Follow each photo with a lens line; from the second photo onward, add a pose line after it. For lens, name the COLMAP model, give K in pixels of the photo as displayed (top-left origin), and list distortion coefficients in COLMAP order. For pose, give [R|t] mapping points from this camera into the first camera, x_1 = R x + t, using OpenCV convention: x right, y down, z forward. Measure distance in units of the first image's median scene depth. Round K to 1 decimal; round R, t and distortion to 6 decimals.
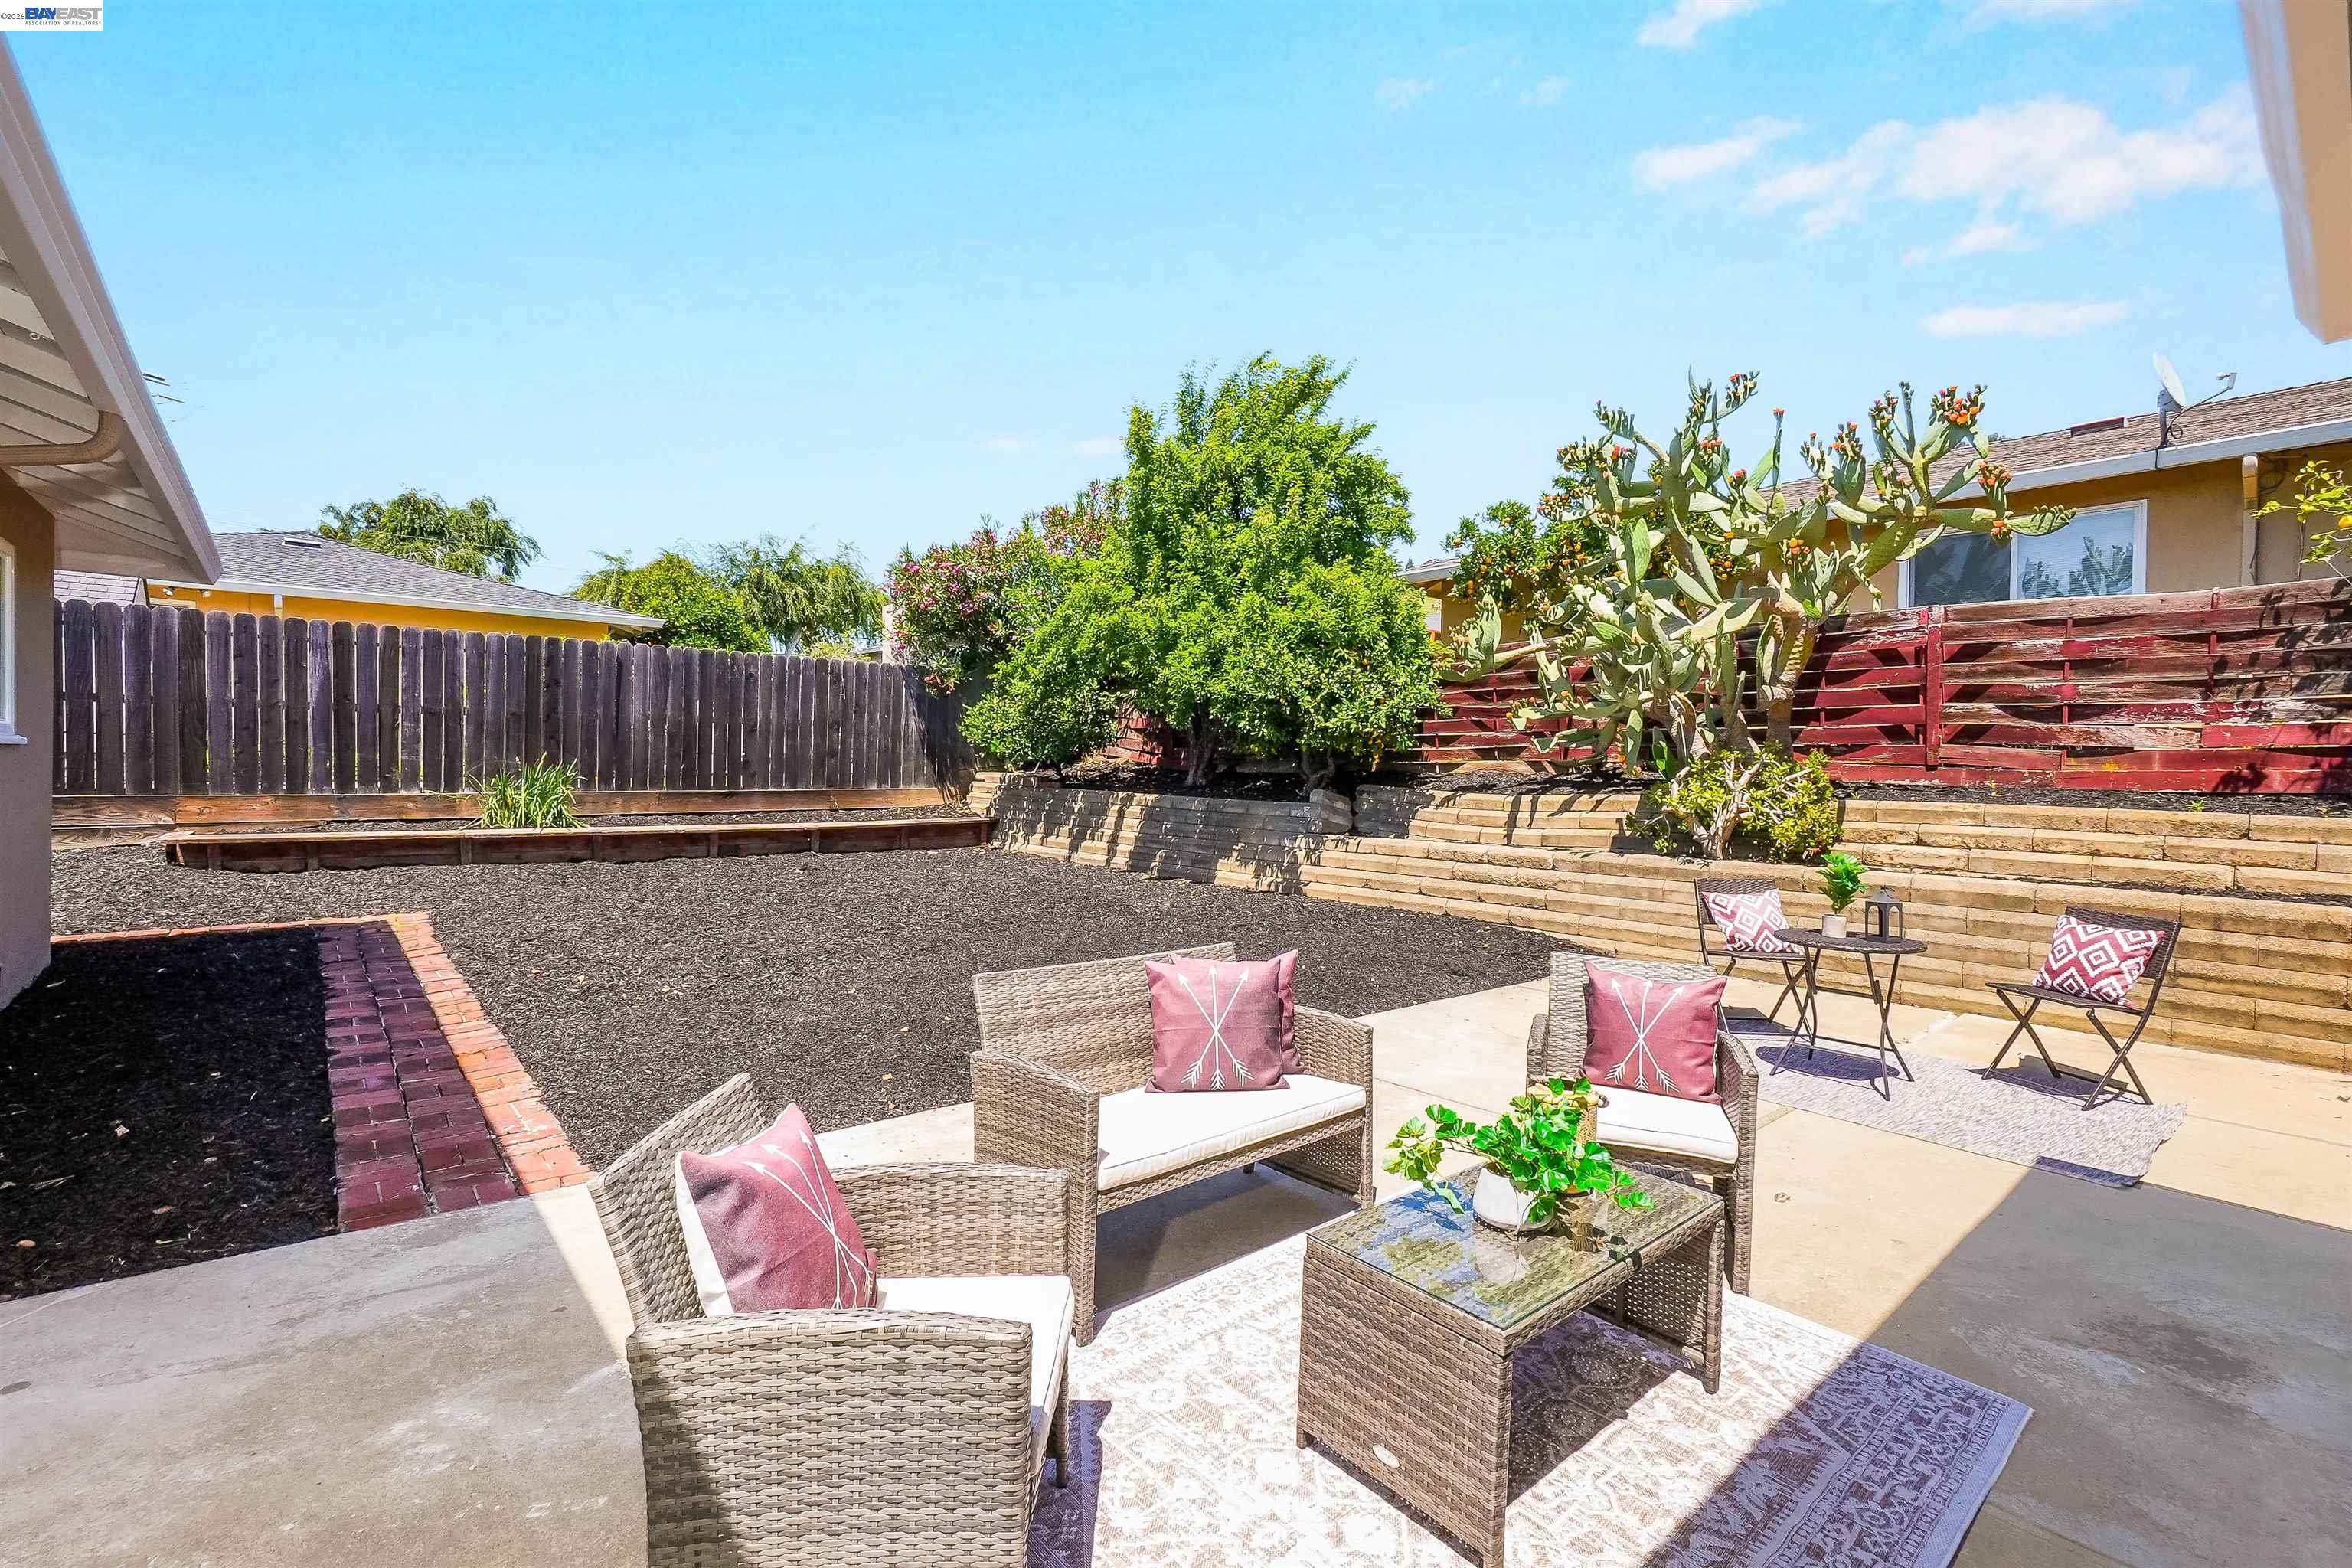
lens RADIAL K [[1031.7, 0, 1181.8], [0, 1031.7, 776.5], [0, 0, 1]] dist [-0.010141, 0.005627]
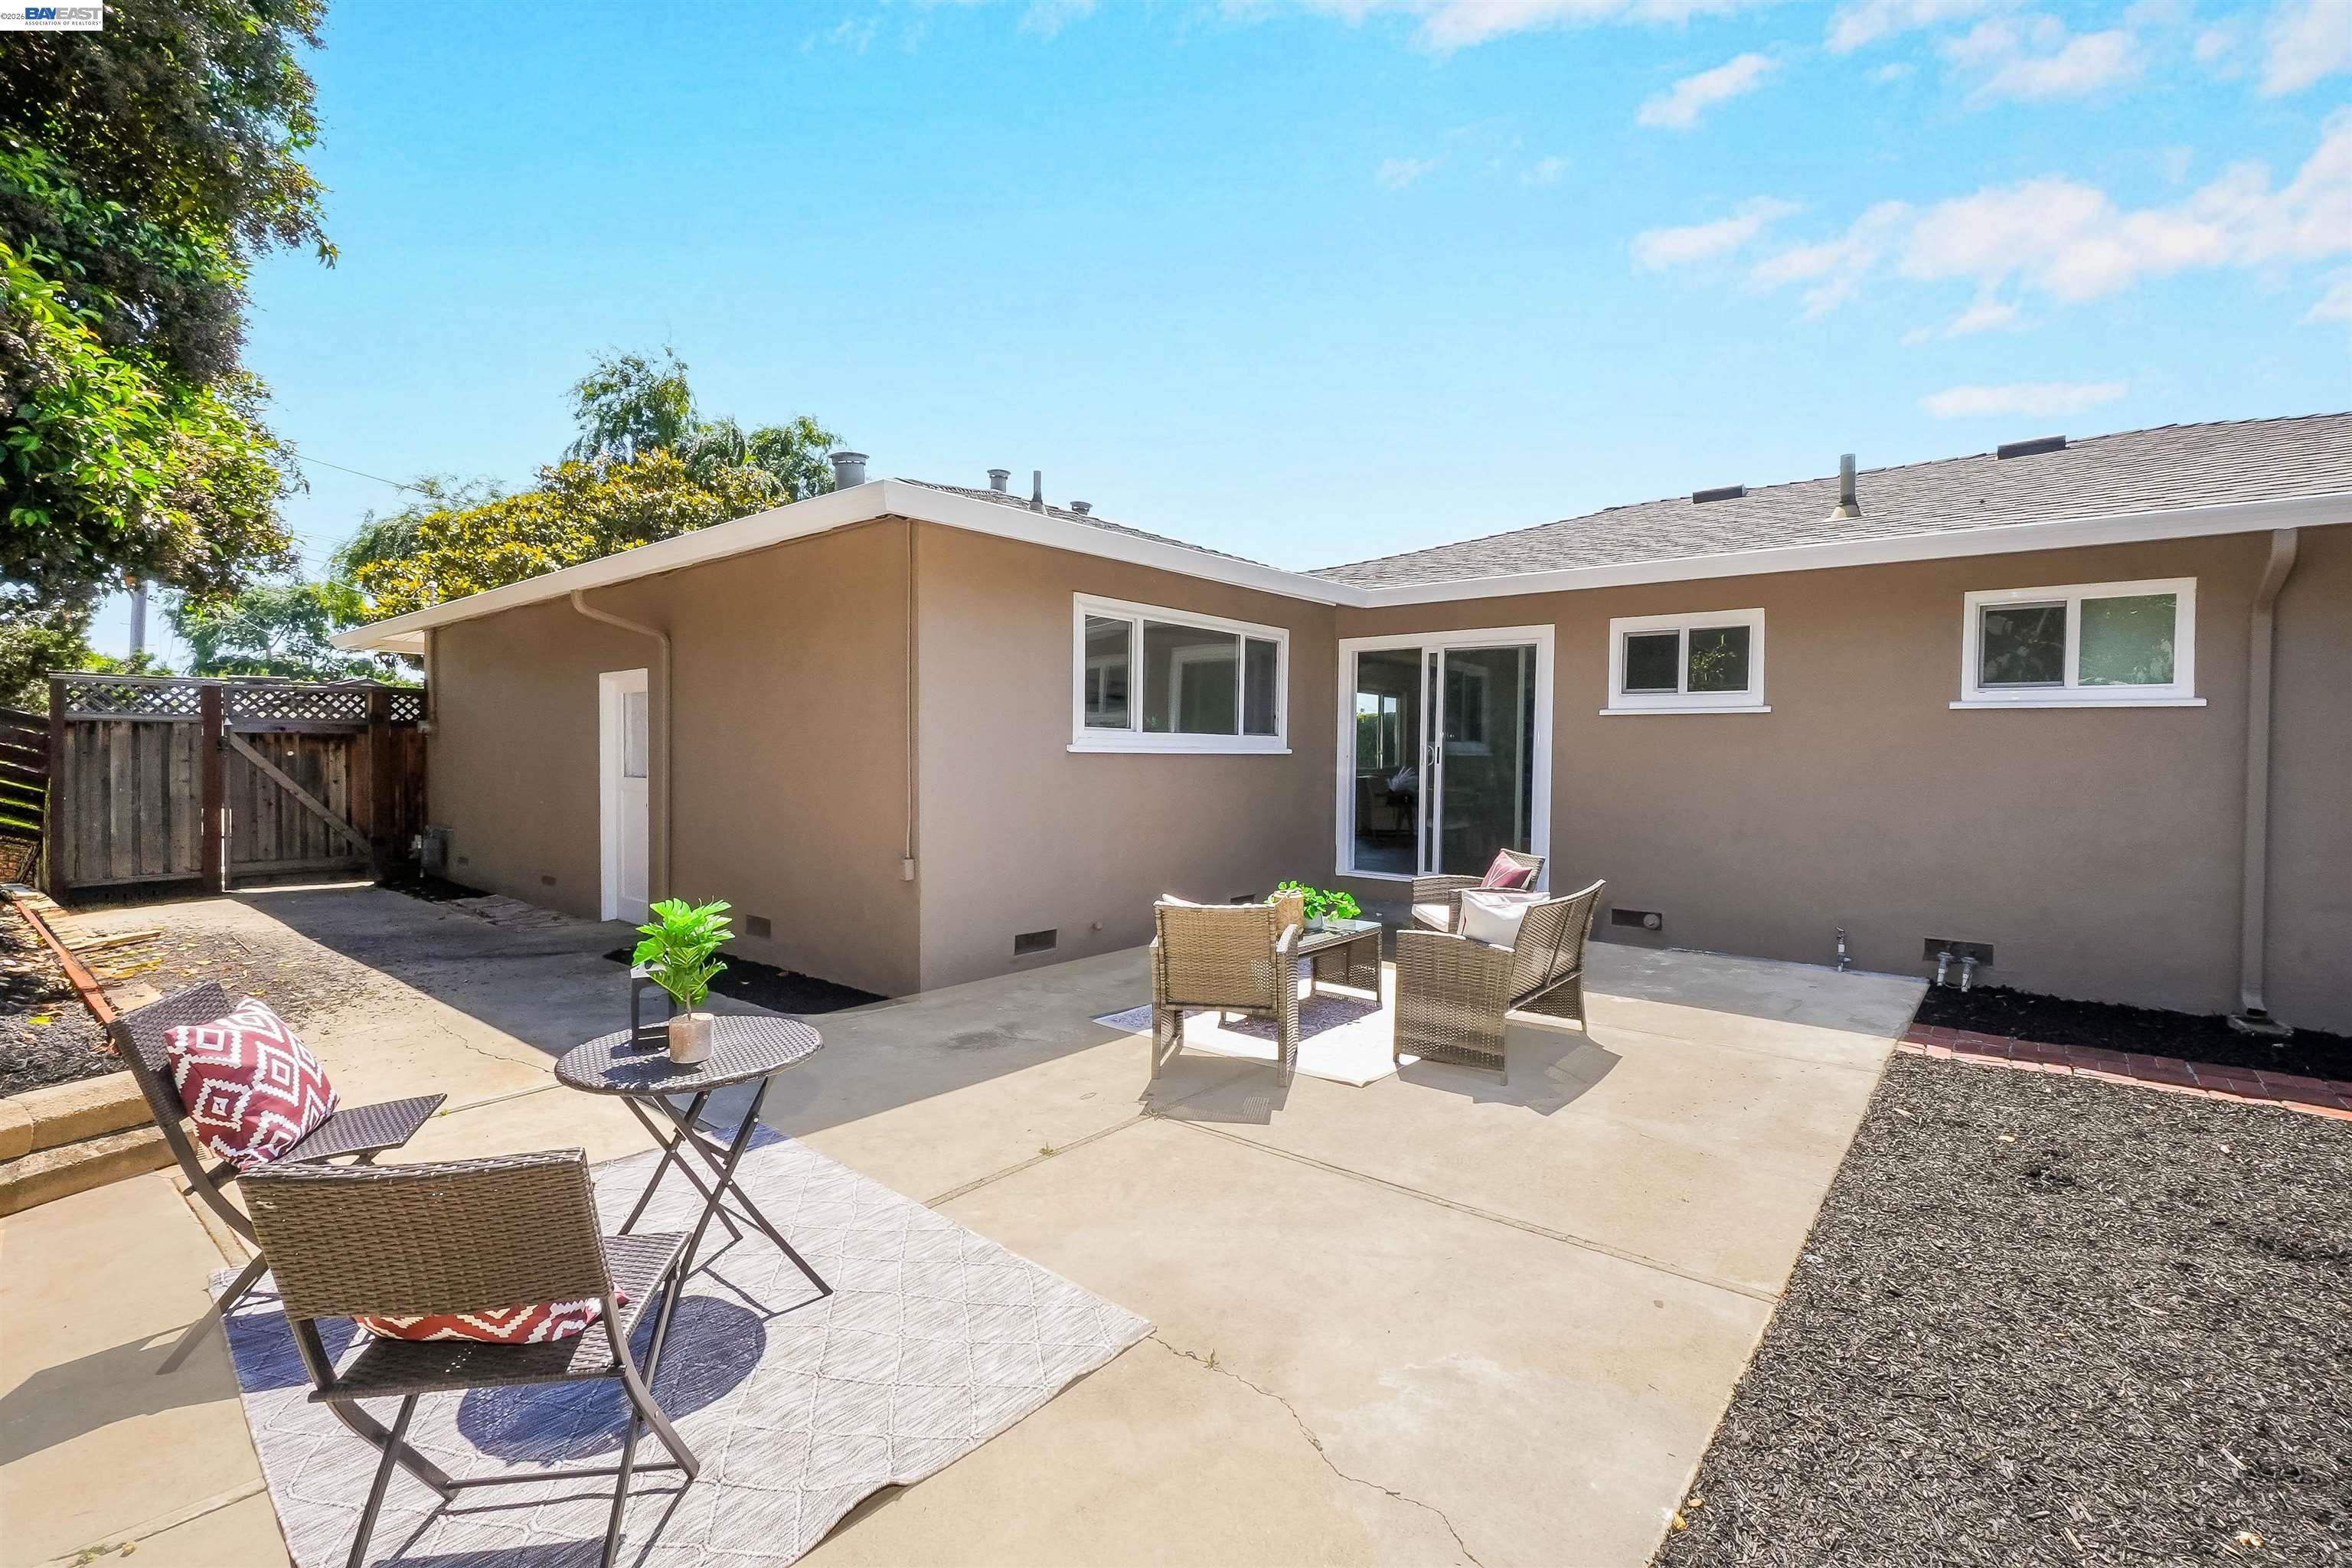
lens RADIAL K [[1026.2, 0, 1185.8], [0, 1026.2, 763.8], [0, 0, 1]] dist [-0.001445, 0.000186]
pose [[-0.985351, -0.027251, -0.168349, 0.293012], [-0.029835, 0.999472, 0.012836, -0.003754], [0.167910, 0.017670, -0.985644, 0.950633]]
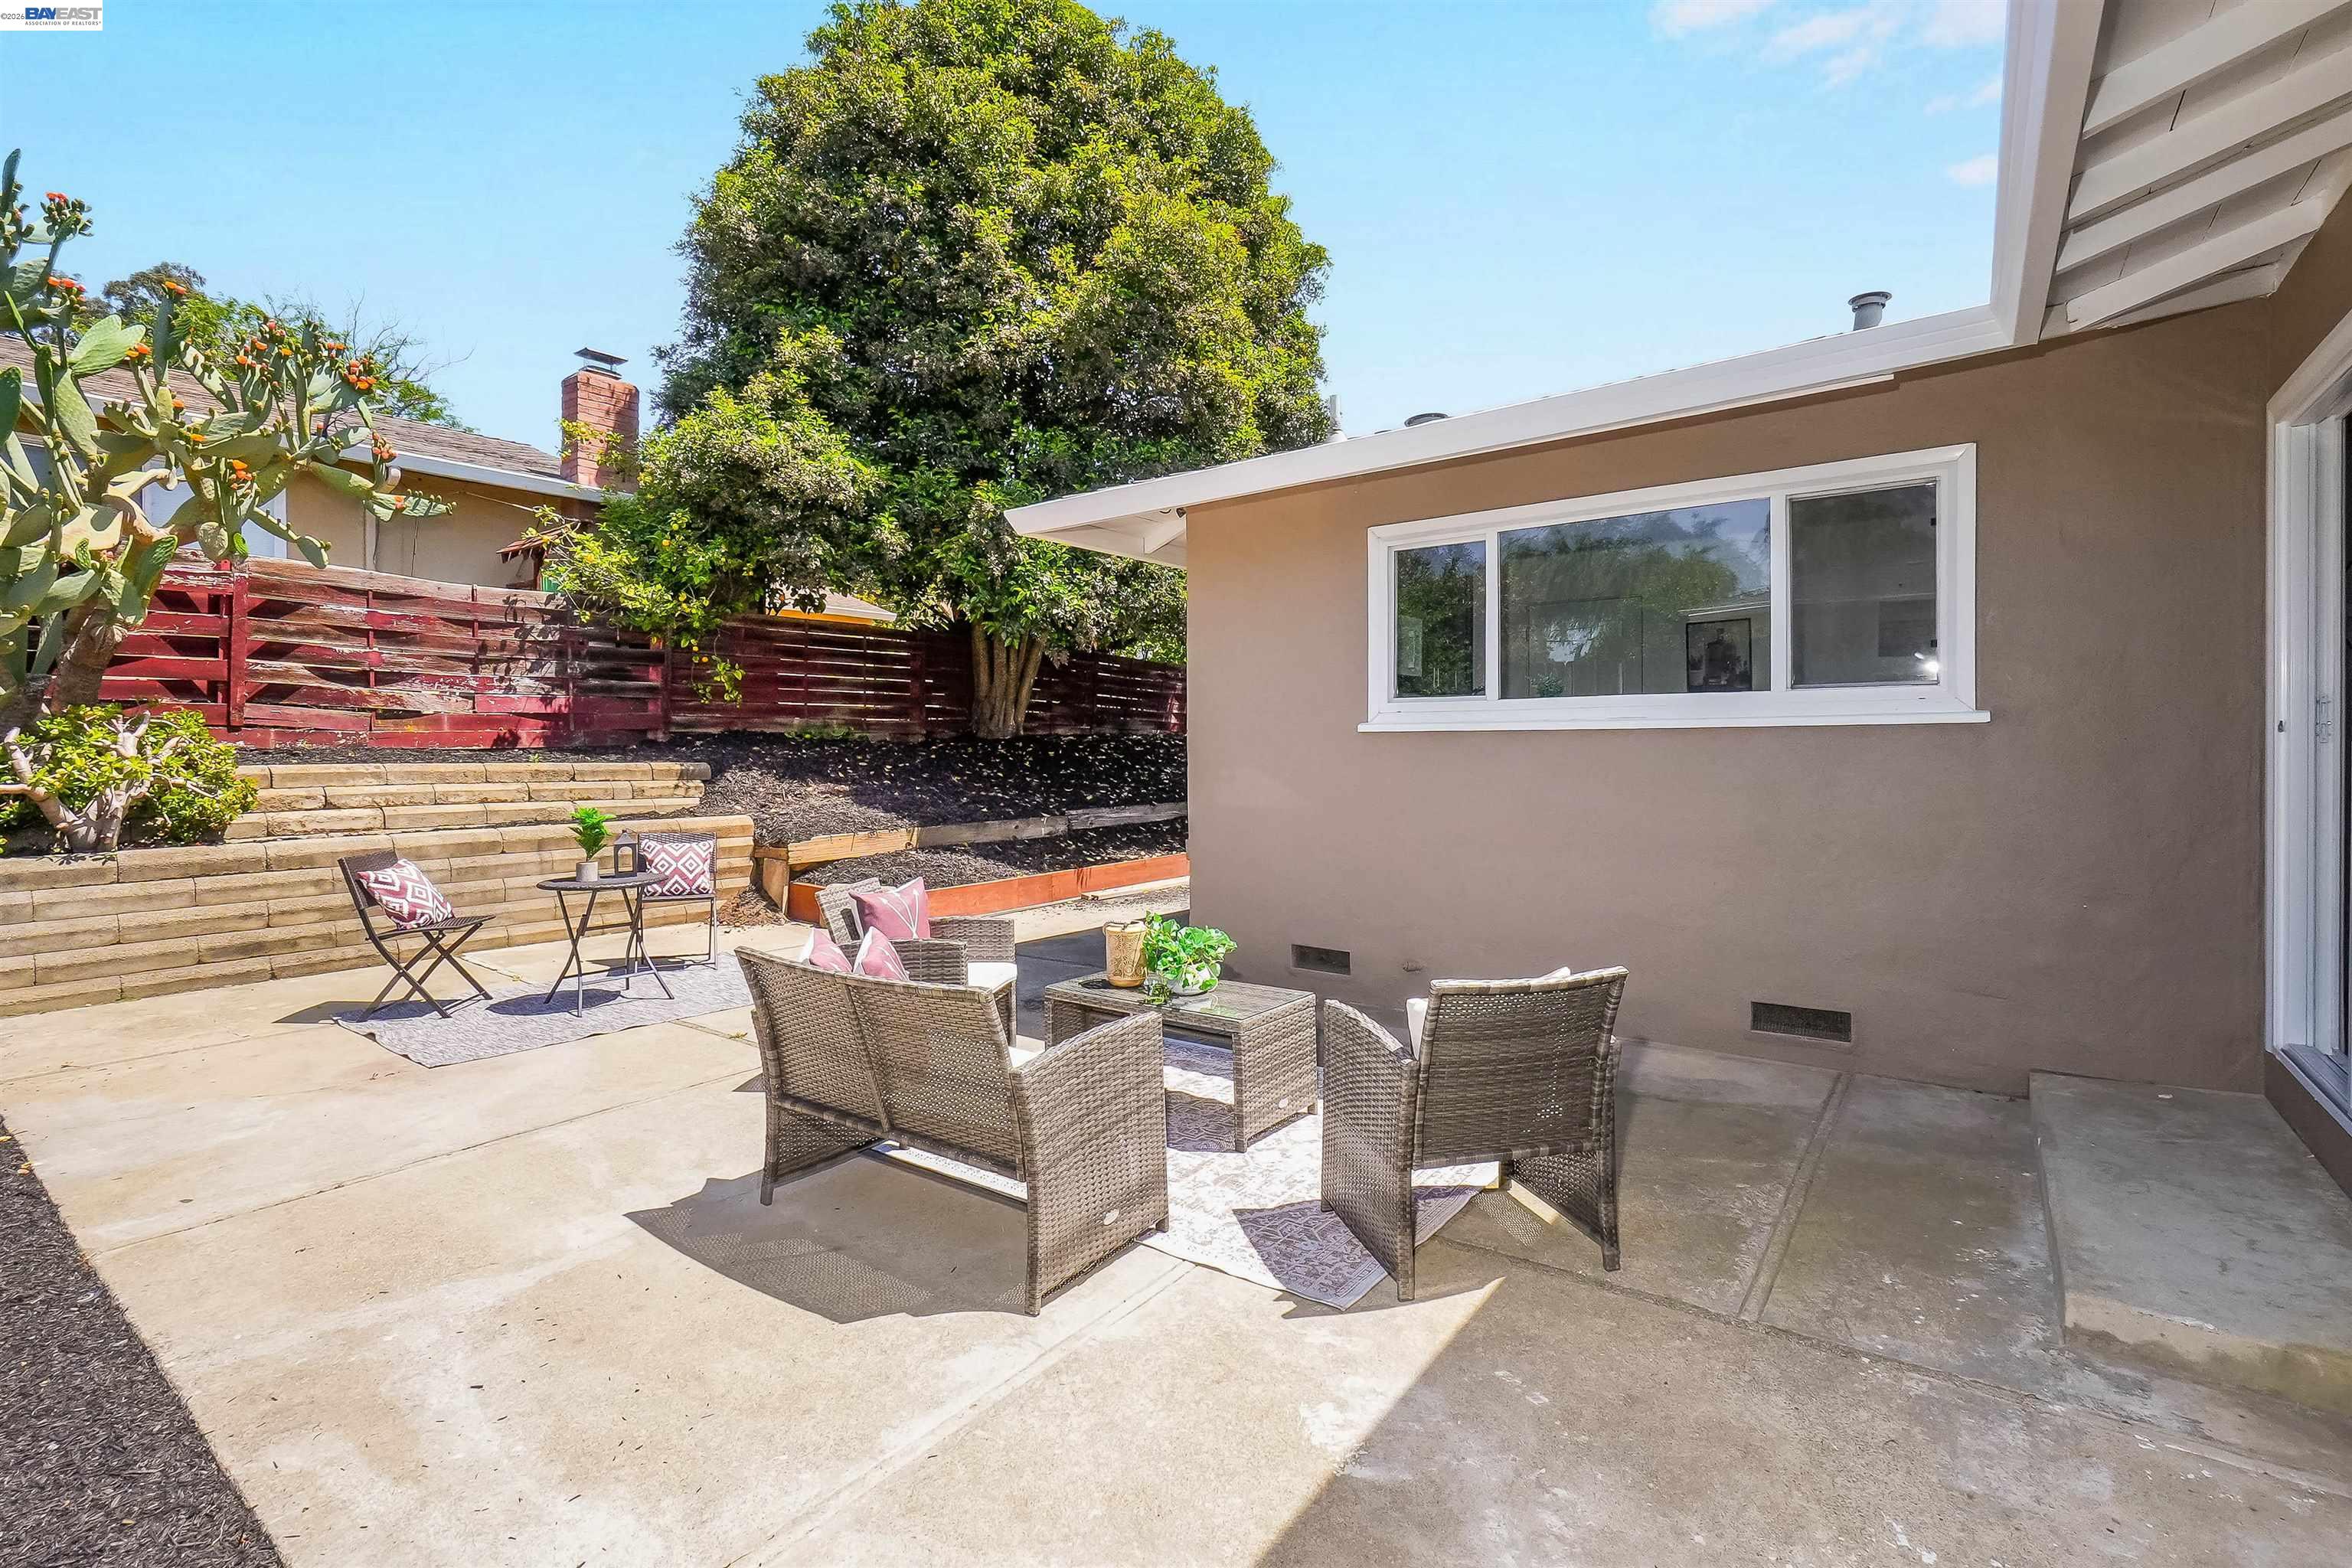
lens RADIAL K [[1045.1, 0, 1195.7], [0, 1045.1, 767.3], [0, 0, 1]] dist [-0.001673, 0.000202]
pose [[-0.224169, -0.037110, 0.973843, -0.375694], [0.006585, 0.999194, 0.039592, -0.005282], [-0.974528, 0.015288, -0.223744, 0.371920]]
